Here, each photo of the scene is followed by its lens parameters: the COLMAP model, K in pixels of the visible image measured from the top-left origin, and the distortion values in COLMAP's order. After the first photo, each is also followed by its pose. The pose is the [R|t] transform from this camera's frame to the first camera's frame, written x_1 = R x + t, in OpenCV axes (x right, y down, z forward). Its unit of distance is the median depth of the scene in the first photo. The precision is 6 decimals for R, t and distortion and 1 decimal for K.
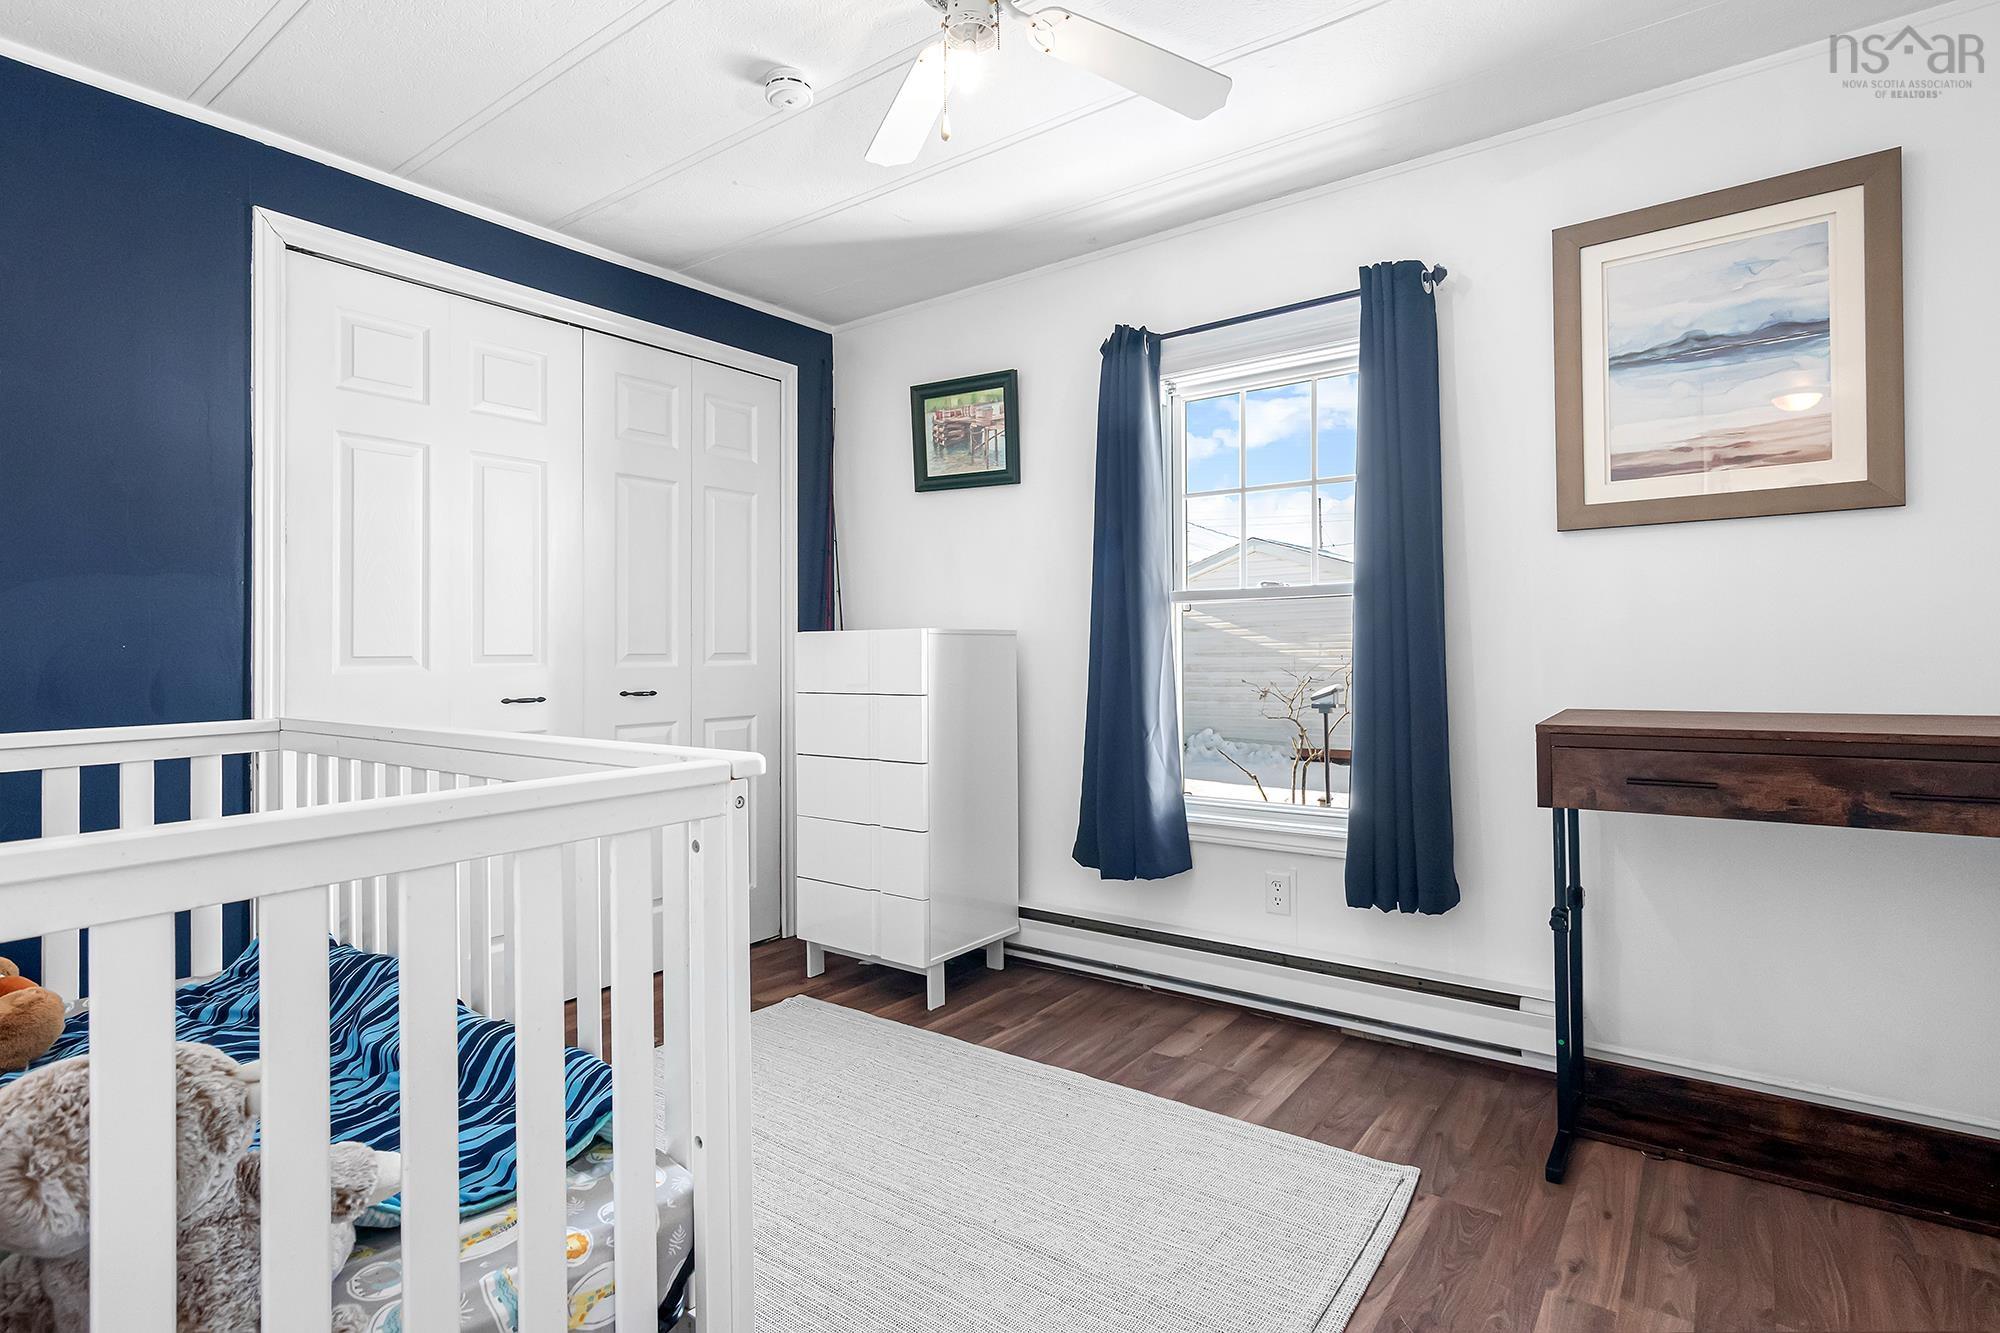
lens RADIAL K [[975.3, 0, 1025.5], [0, 975.3, 622.1], [0, 0, 1]] dist [-0.001328, -0.000076]
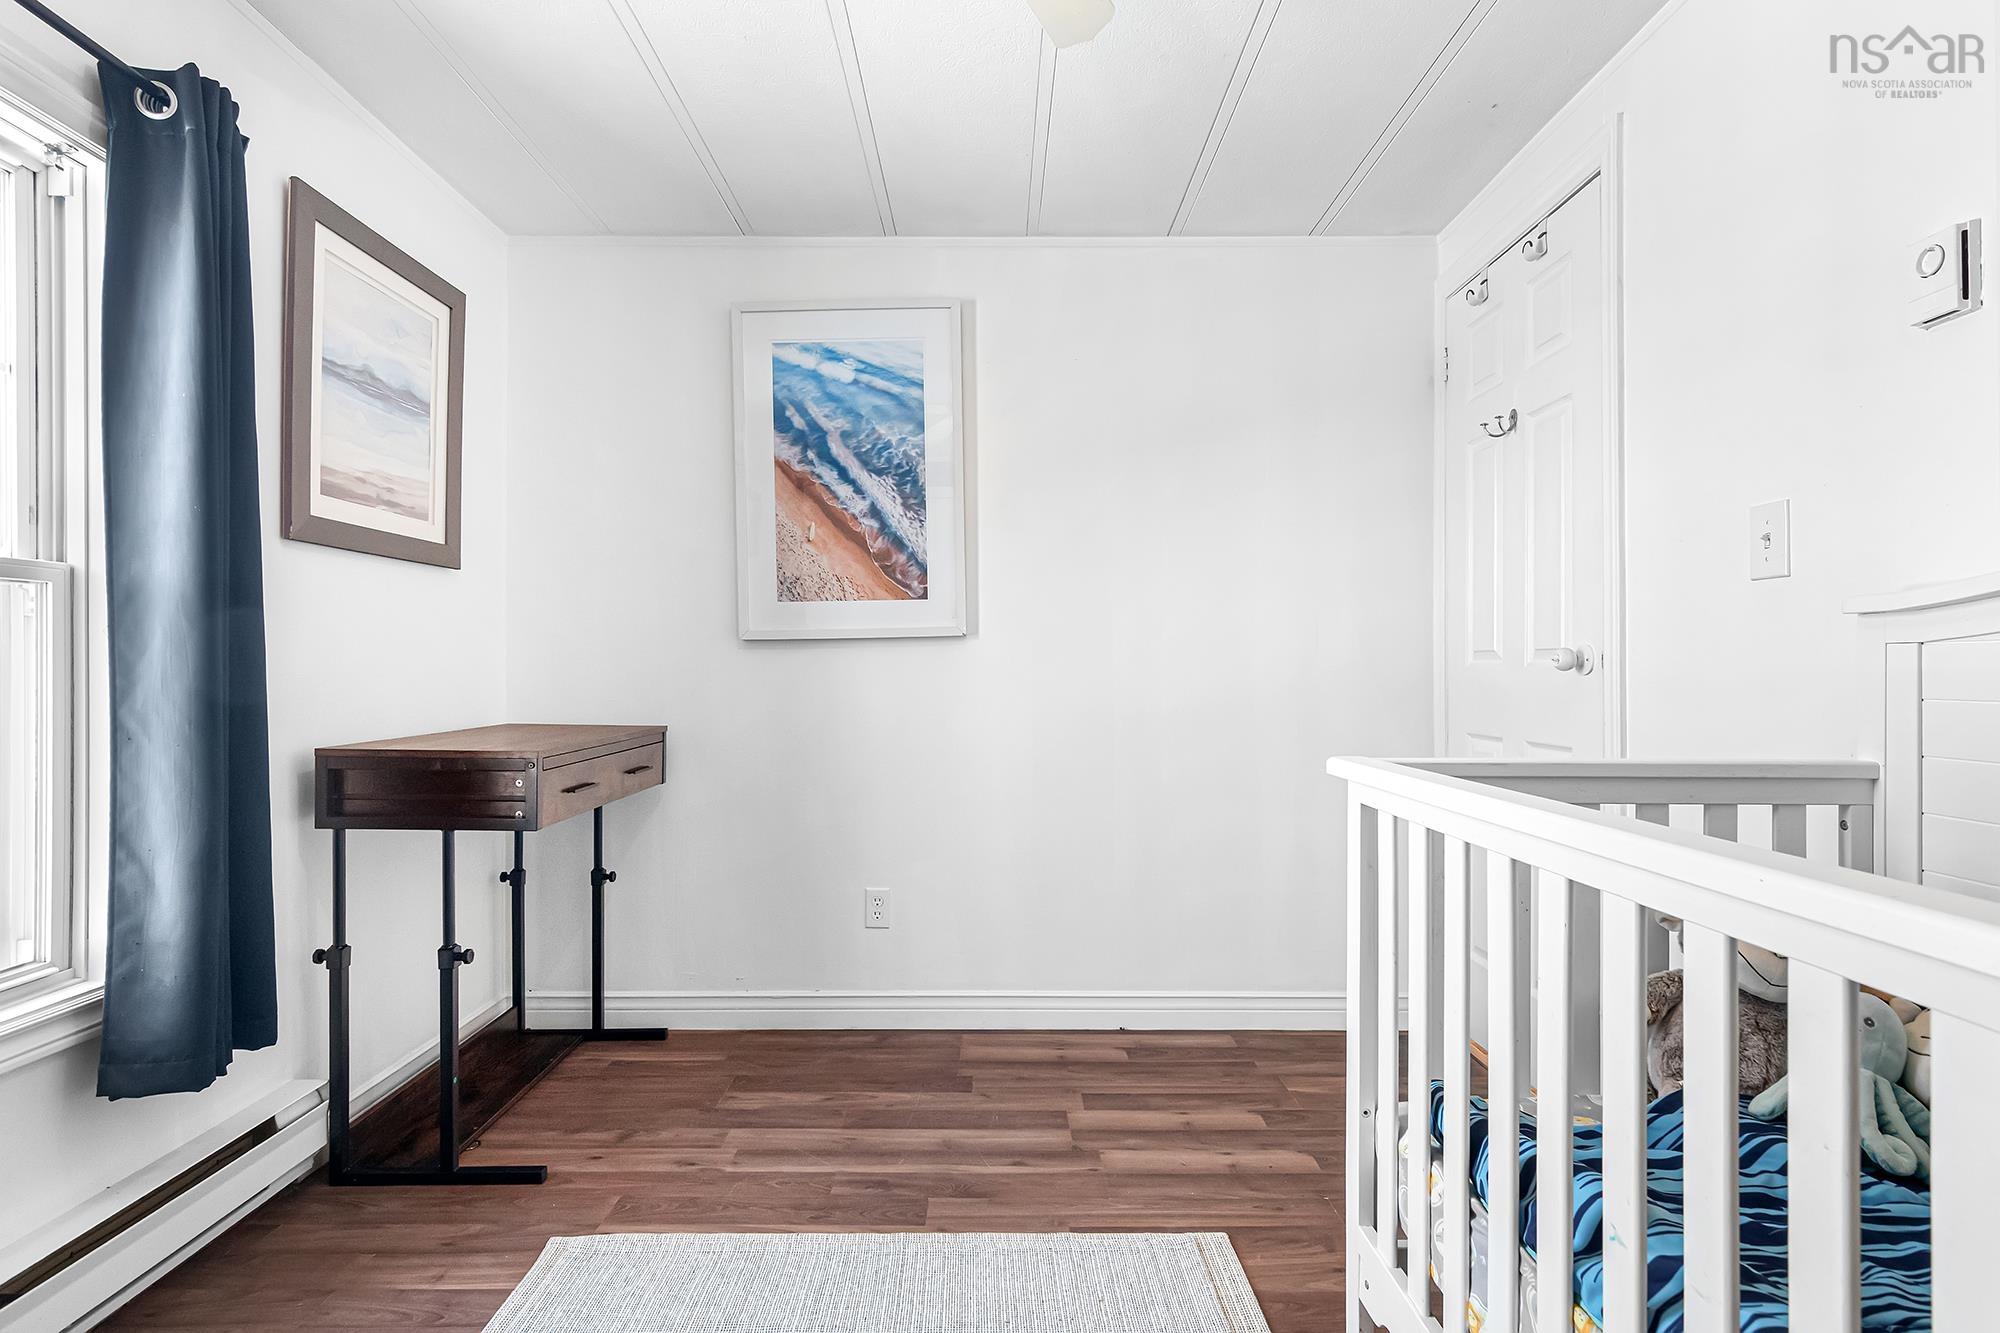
lens RADIAL K [[959.7, 0, 1003.6], [0, 959.7, 674.0], [0, 0, 1]] dist [0.020973, 0.000272]
pose [[-0.579925, 0.004115, 0.814660, -0.543704], [-0.024589, 0.999443, -0.022552, 0.029767], [-0.814299, -0.033110, -0.579501, 1.084261]]
